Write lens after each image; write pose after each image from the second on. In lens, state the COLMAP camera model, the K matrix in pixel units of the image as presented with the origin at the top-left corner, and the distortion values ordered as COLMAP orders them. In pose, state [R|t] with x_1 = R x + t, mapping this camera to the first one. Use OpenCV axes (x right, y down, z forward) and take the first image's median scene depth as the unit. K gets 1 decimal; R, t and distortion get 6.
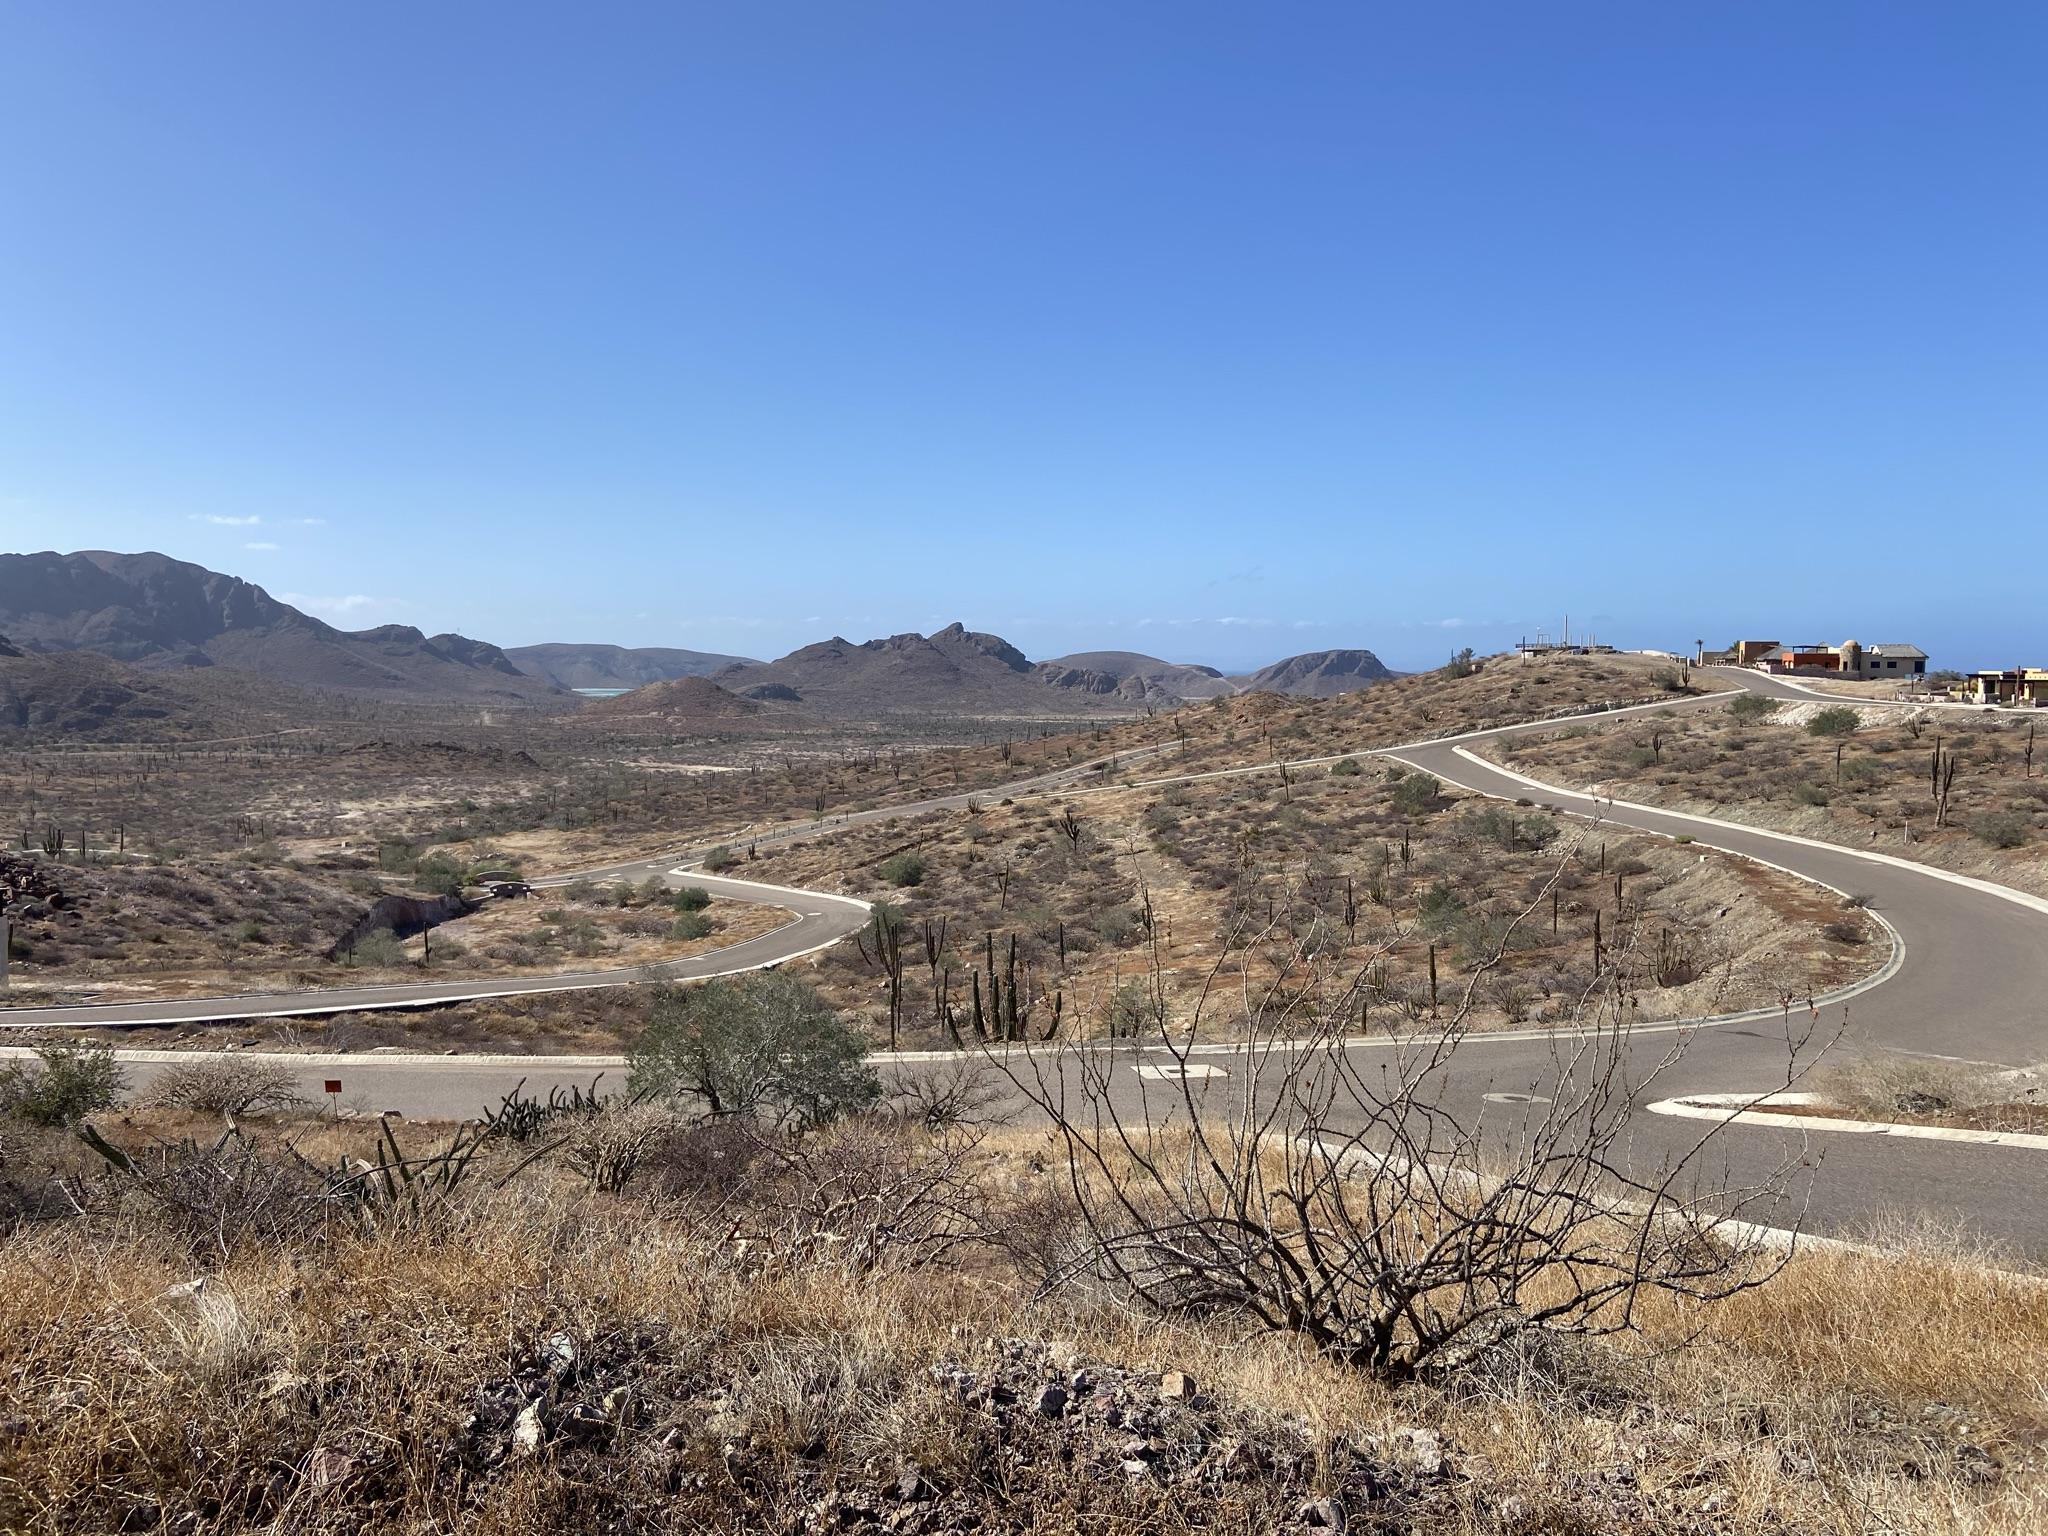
lens RADIAL K [[1532.3, 0, 1011.2], [0, 1532.3, 753.3], [0, 0, 1]] dist [0.123755, -0.153376]
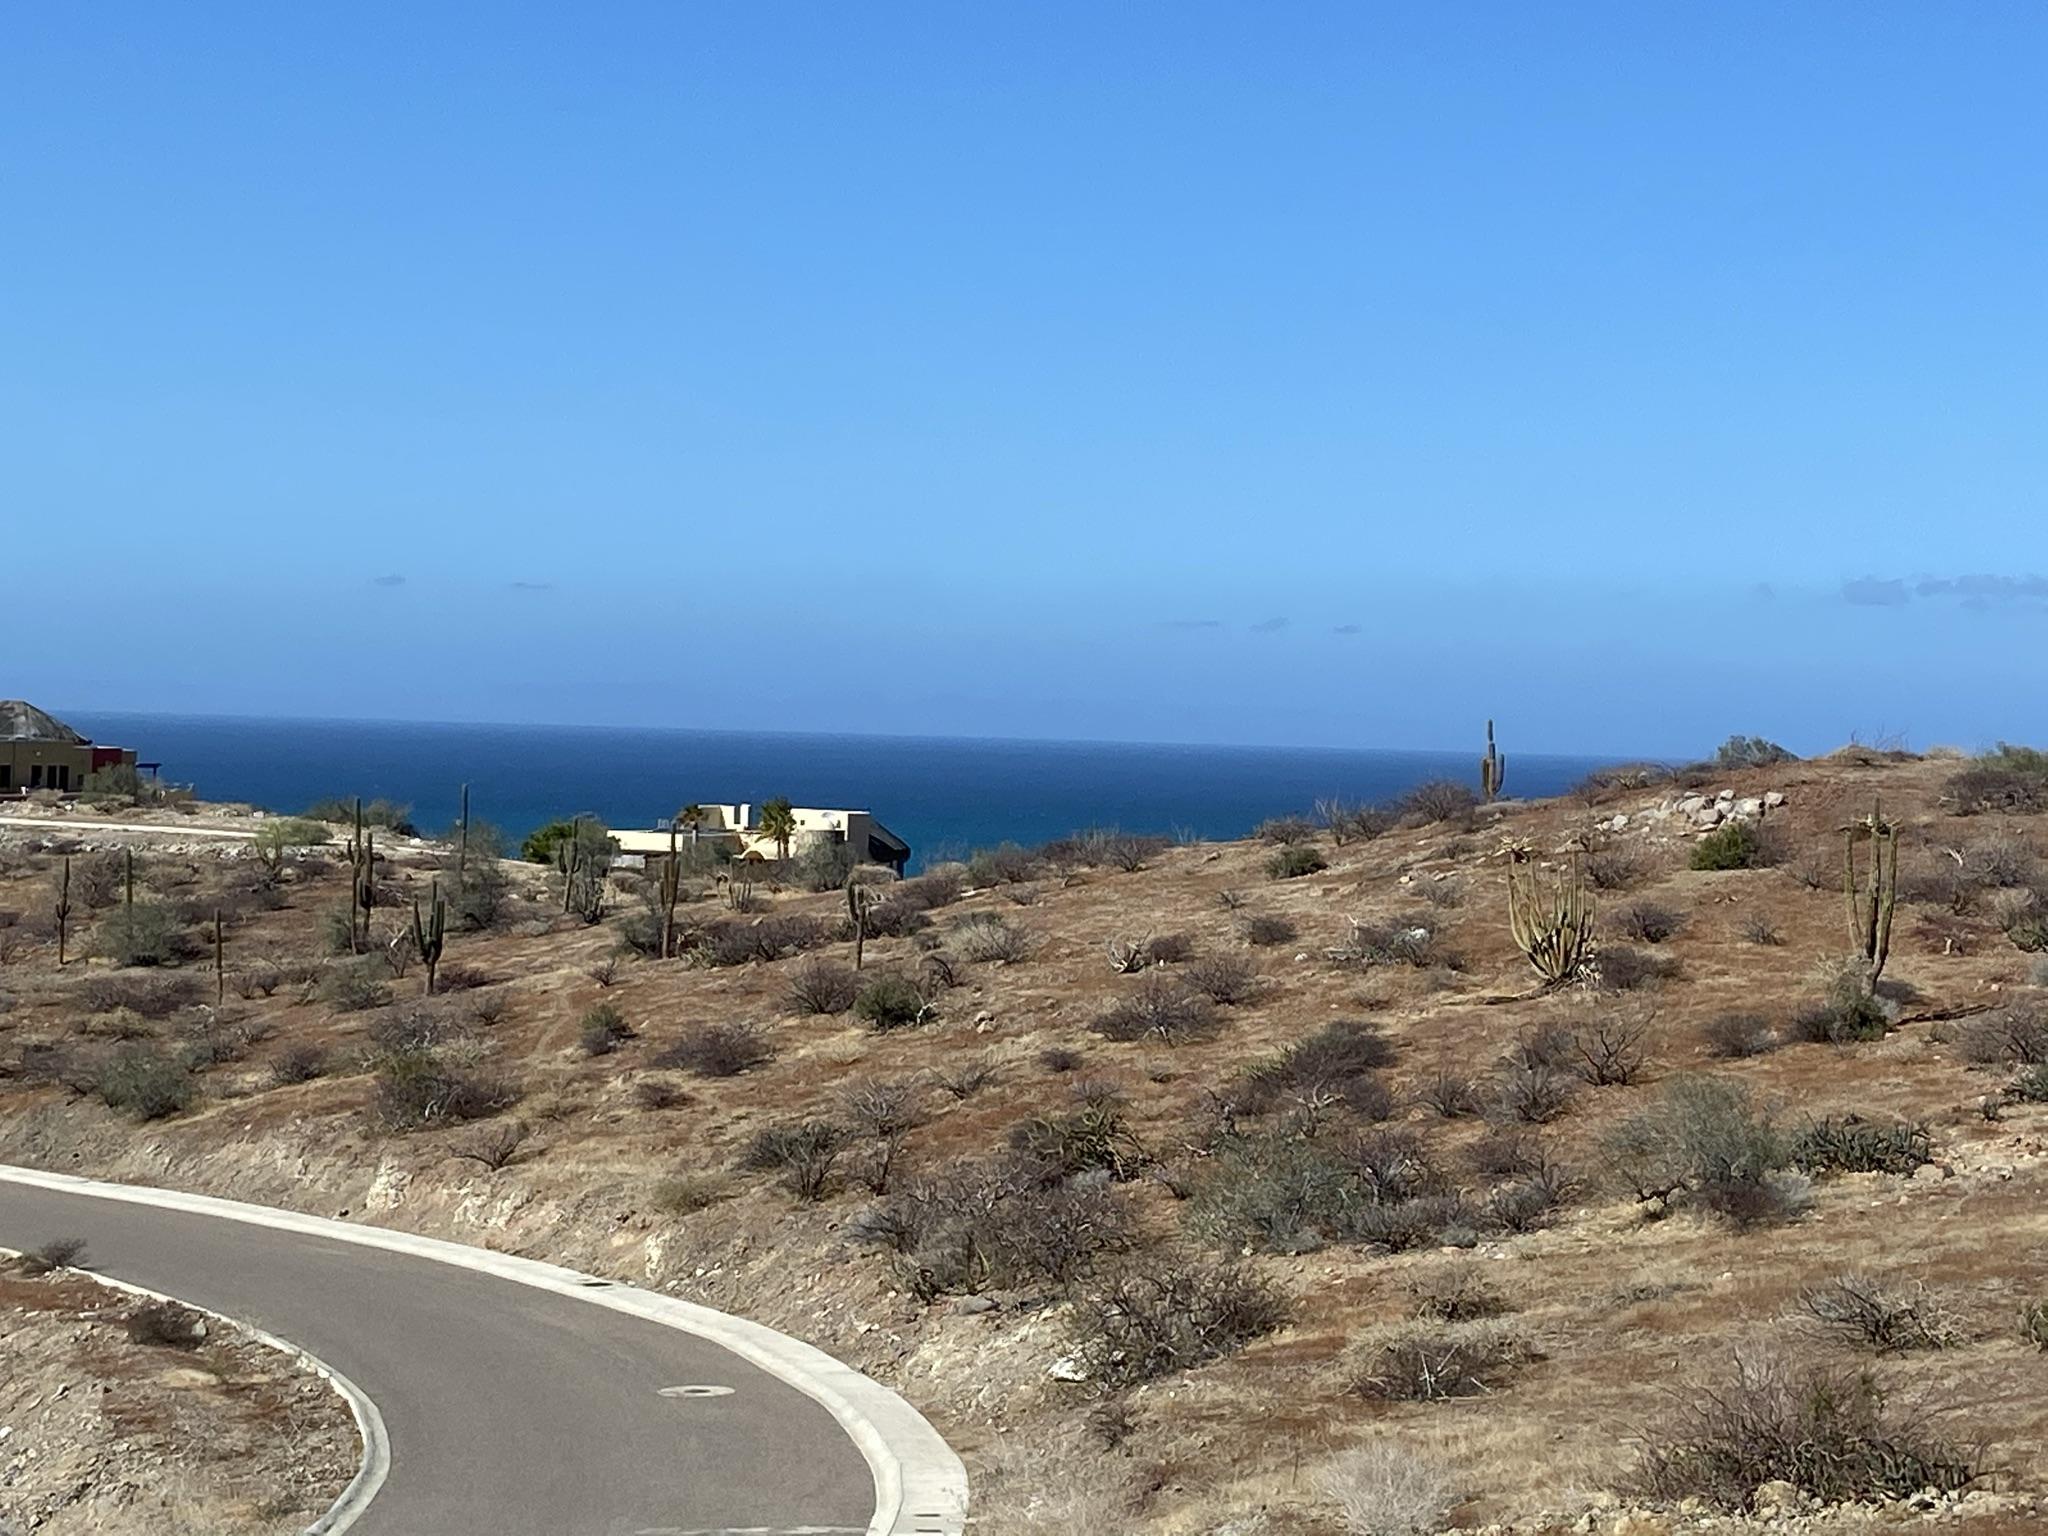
lens RADIAL K [[3868.2, 0, 1034.4], [0, 3868.2, 749.9], [0, 0, 1]] dist [0.110867, 0.000000]
pose [[0.603002, 0.010409, 0.797672, -0.084094], [0.017739, 0.999493, -0.026452, -0.008445], [-0.797542, 0.030101, 0.602511, 0.014125]]
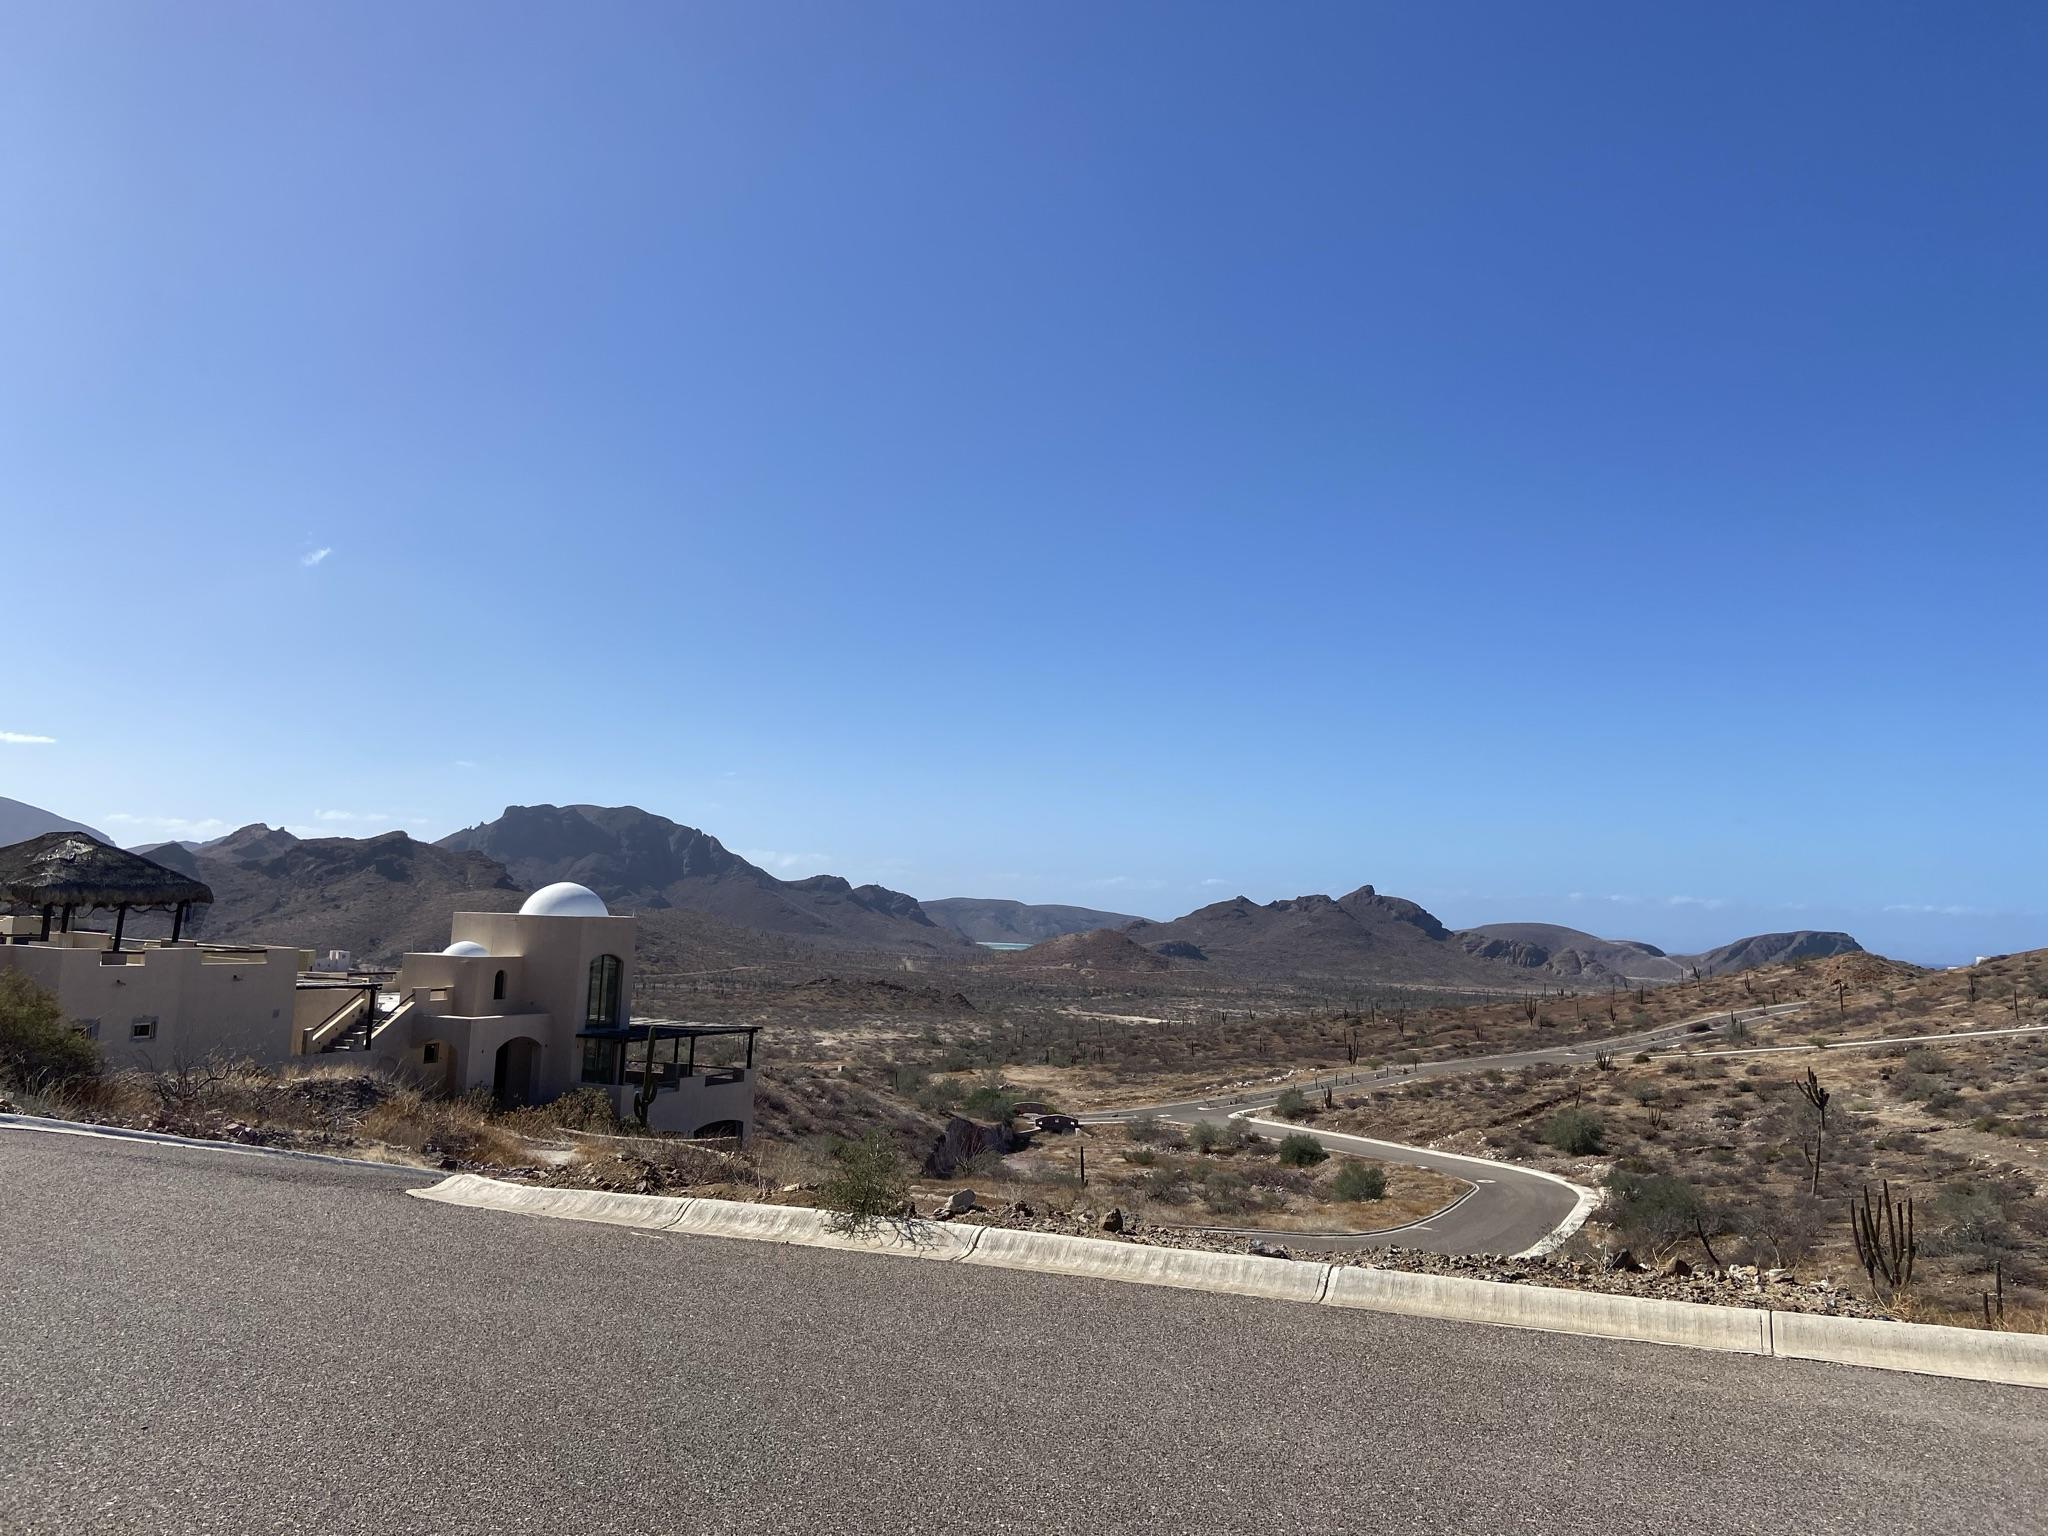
lens RADIAL K [[1532.3, 0, 1016.2], [0, 1532.3, 752.5], [0, 0, 1]] dist [0.123755, -0.153376]
pose [[0.969252, 0.004387, -0.246031, -0.131039], [-0.046350, 0.985199, -0.165032, 0.026314], [0.241665, 0.171361, 0.955109, 0.132621]]
